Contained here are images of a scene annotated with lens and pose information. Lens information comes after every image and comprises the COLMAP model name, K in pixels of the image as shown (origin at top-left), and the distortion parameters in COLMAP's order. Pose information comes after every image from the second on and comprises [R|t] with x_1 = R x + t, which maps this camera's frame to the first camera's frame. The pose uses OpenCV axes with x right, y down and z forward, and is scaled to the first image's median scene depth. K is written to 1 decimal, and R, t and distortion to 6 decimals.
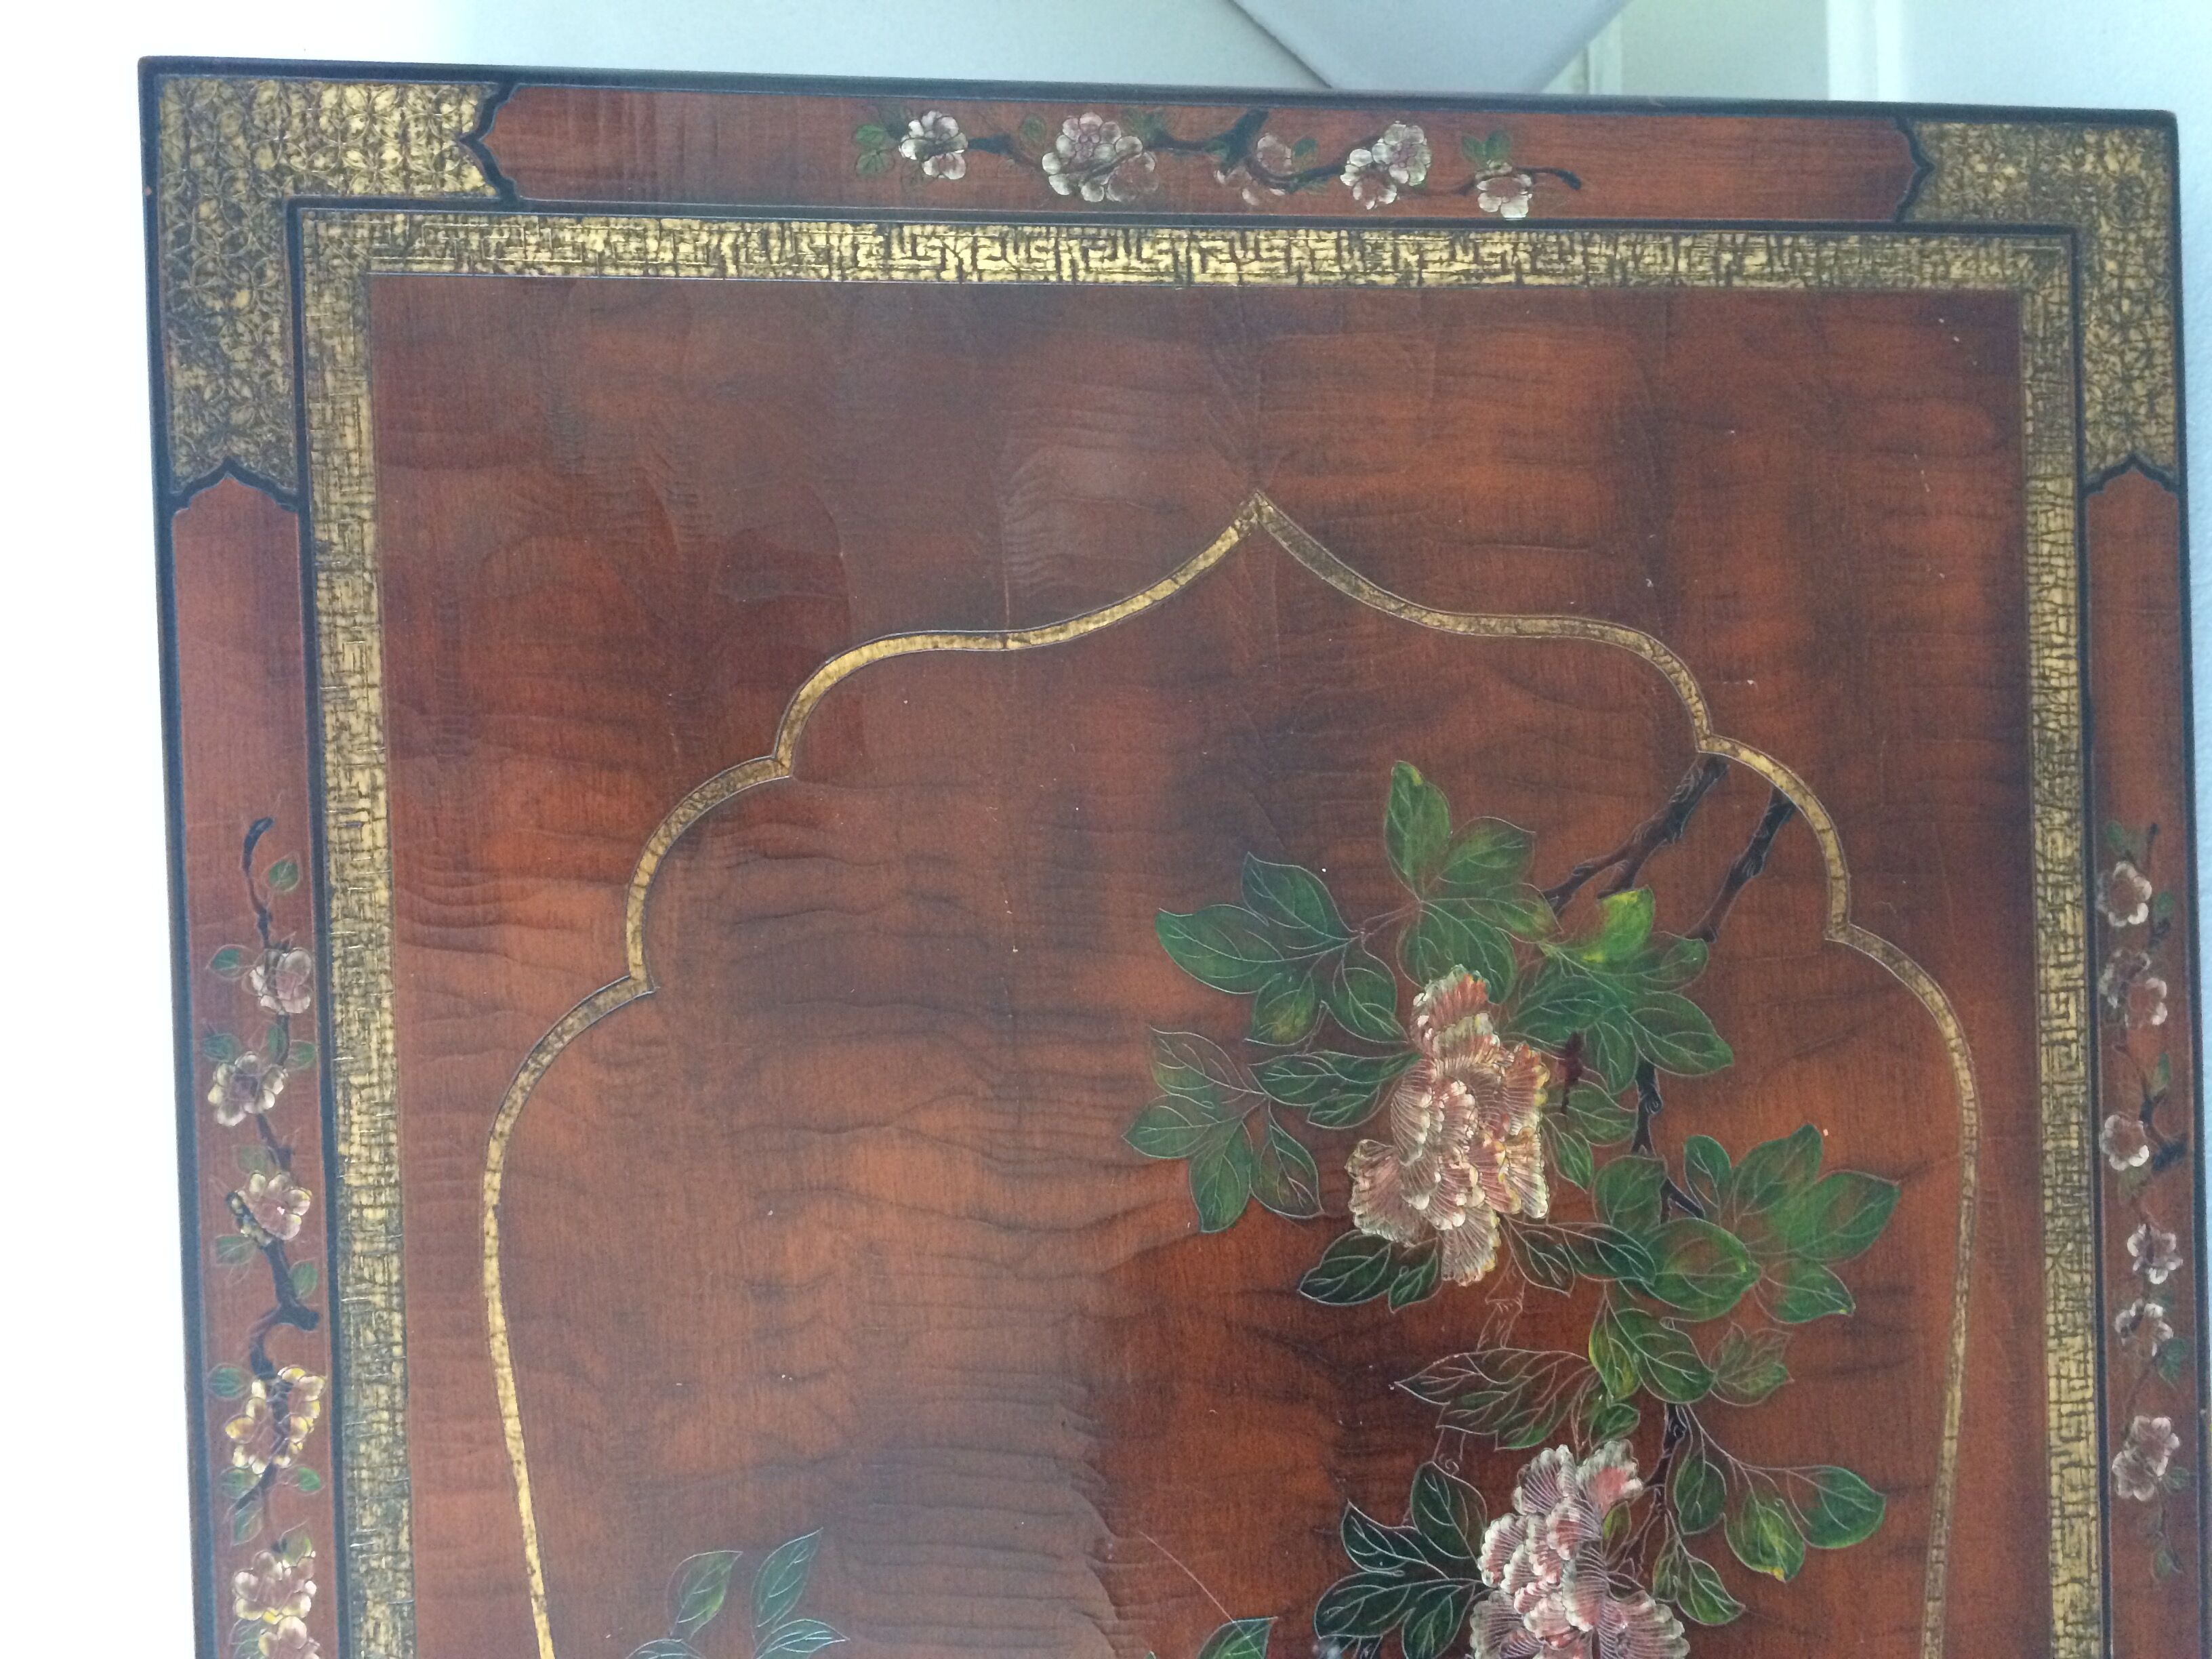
lens RADIAL K [[1916.4, 0, 1106.0], [0, 1916.4, 829.5], [0, 0, 1]] dist [0.089781, -0.131604]
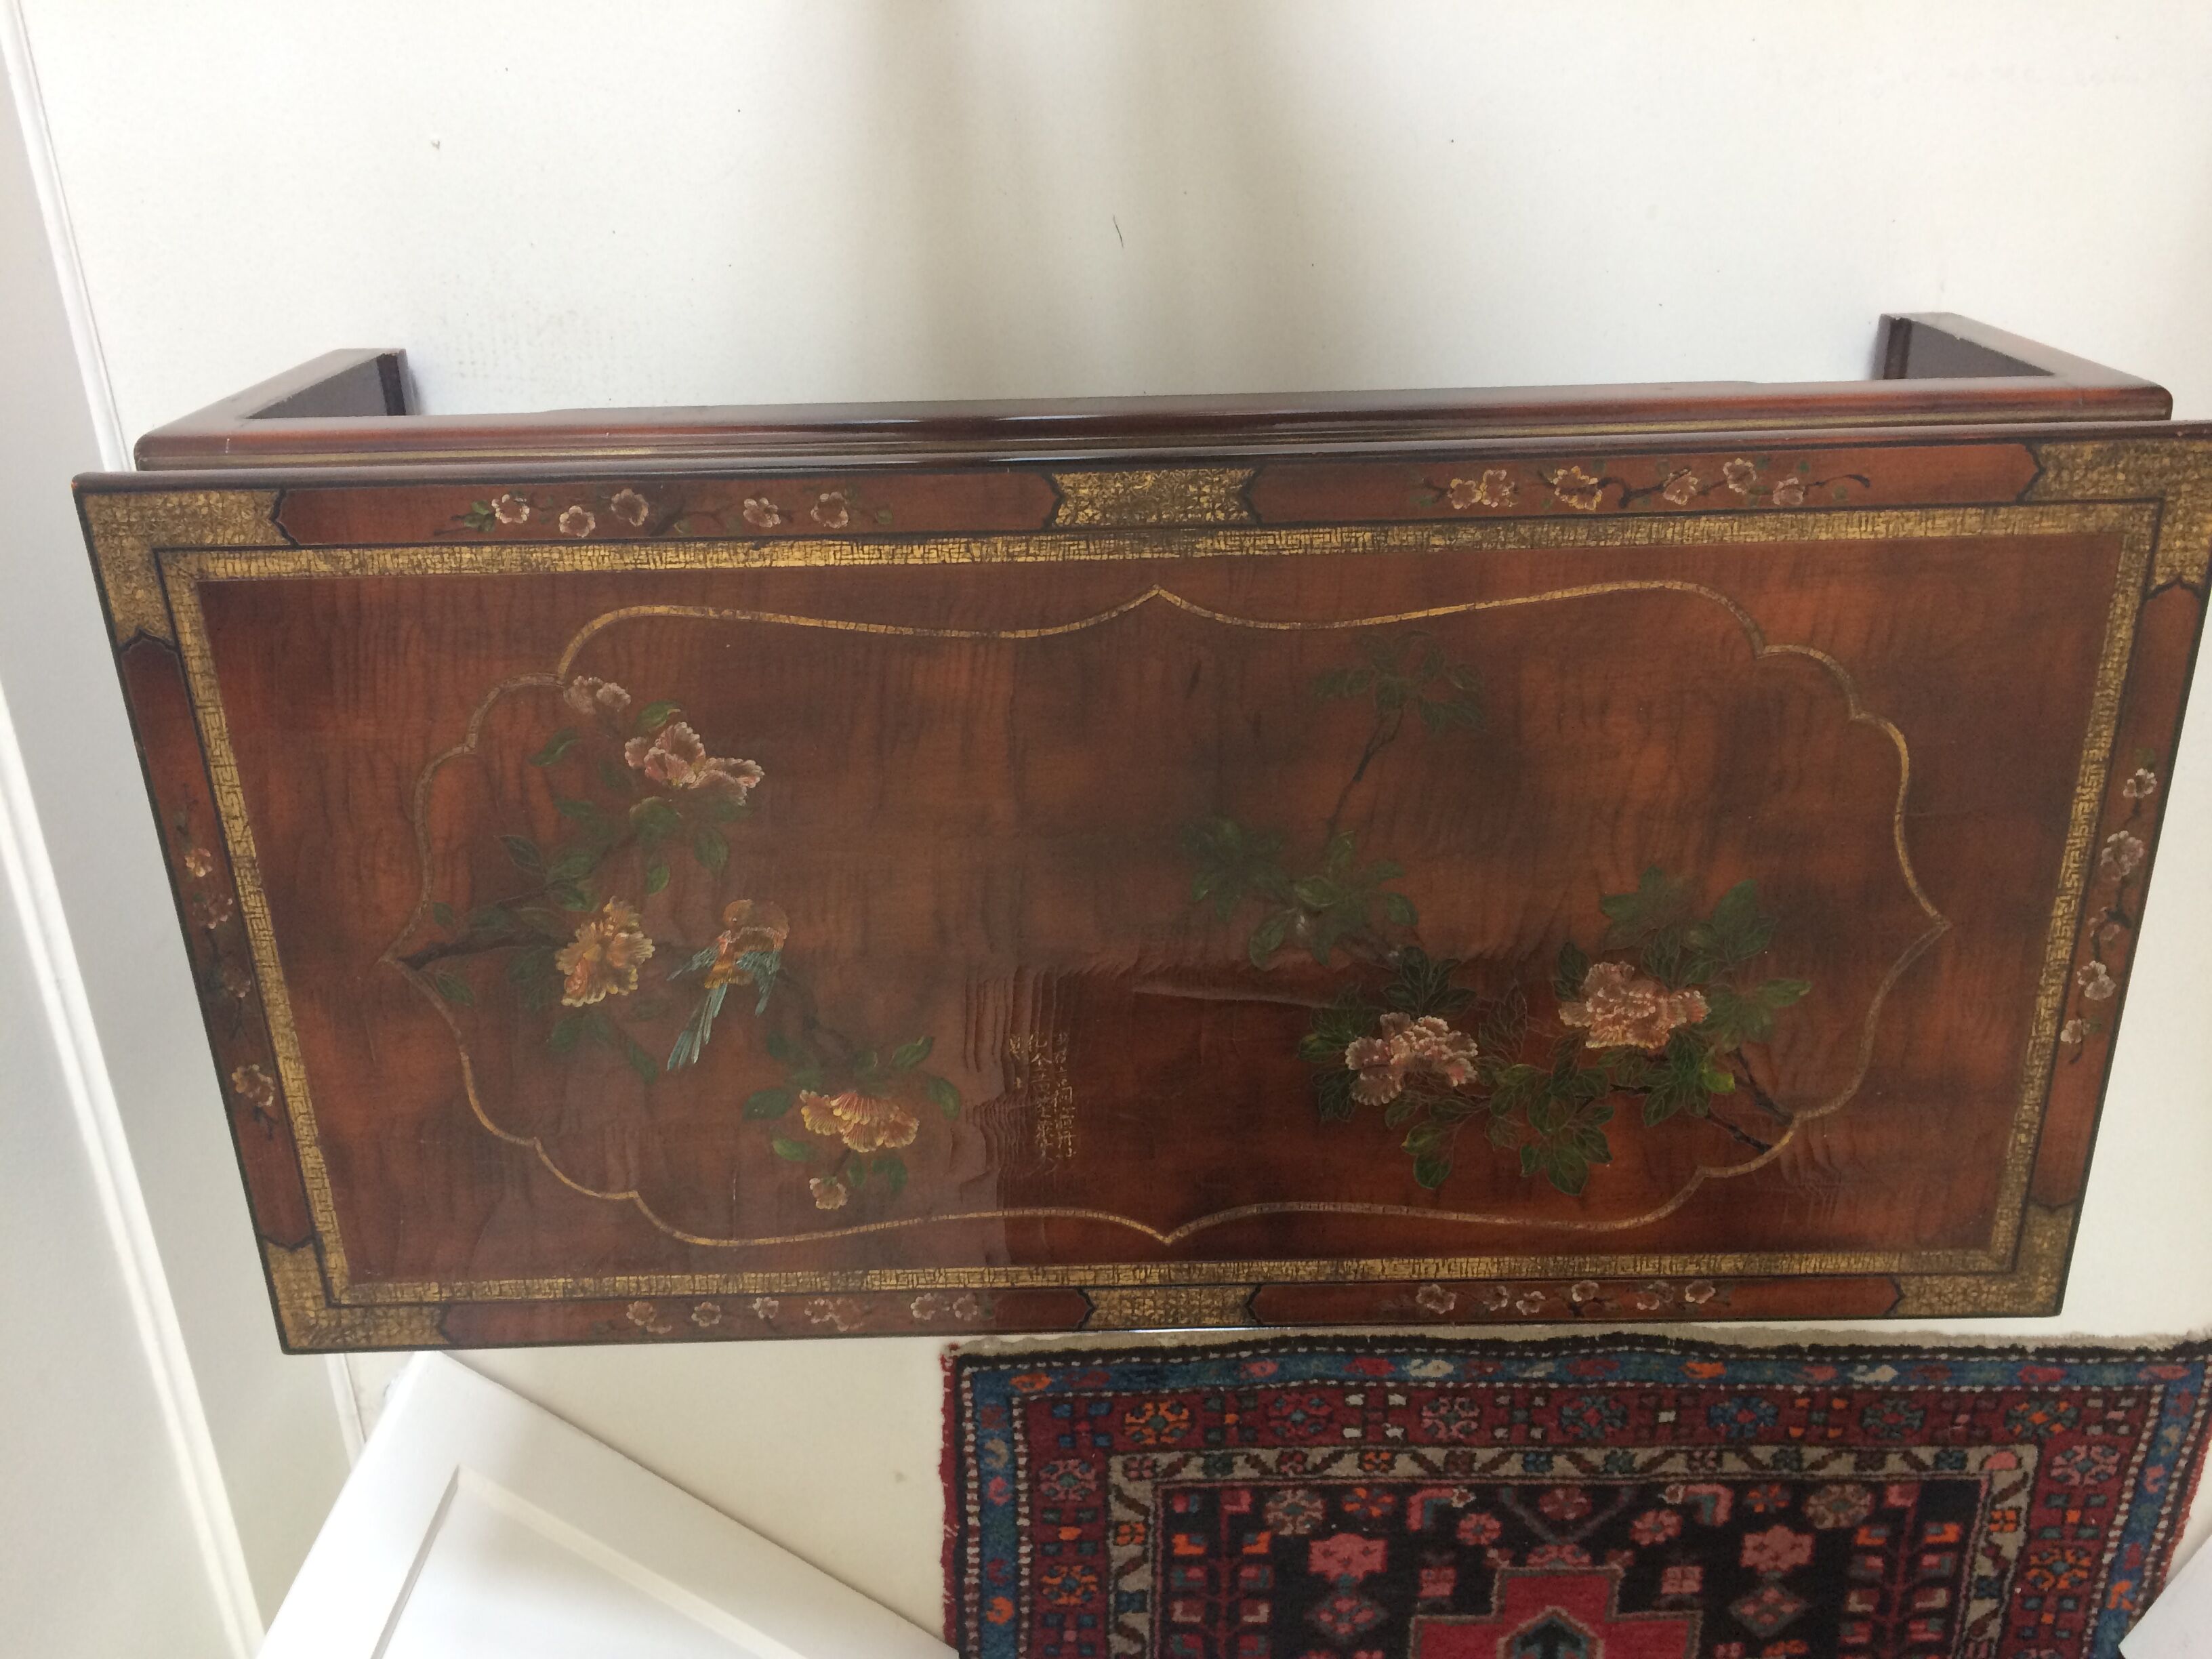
lens RADIAL K [[1916.4, 0, 1106.0], [0, 1916.4, 829.5], [0, 0, 1]] dist [0.089781, -0.131604]
pose [[-0.006243, 0.967811, 0.251602, -0.553603], [-0.999887, -0.002596, -0.014826, 0.786740], [-0.013695, -0.251666, 0.967717, -1.023613]]
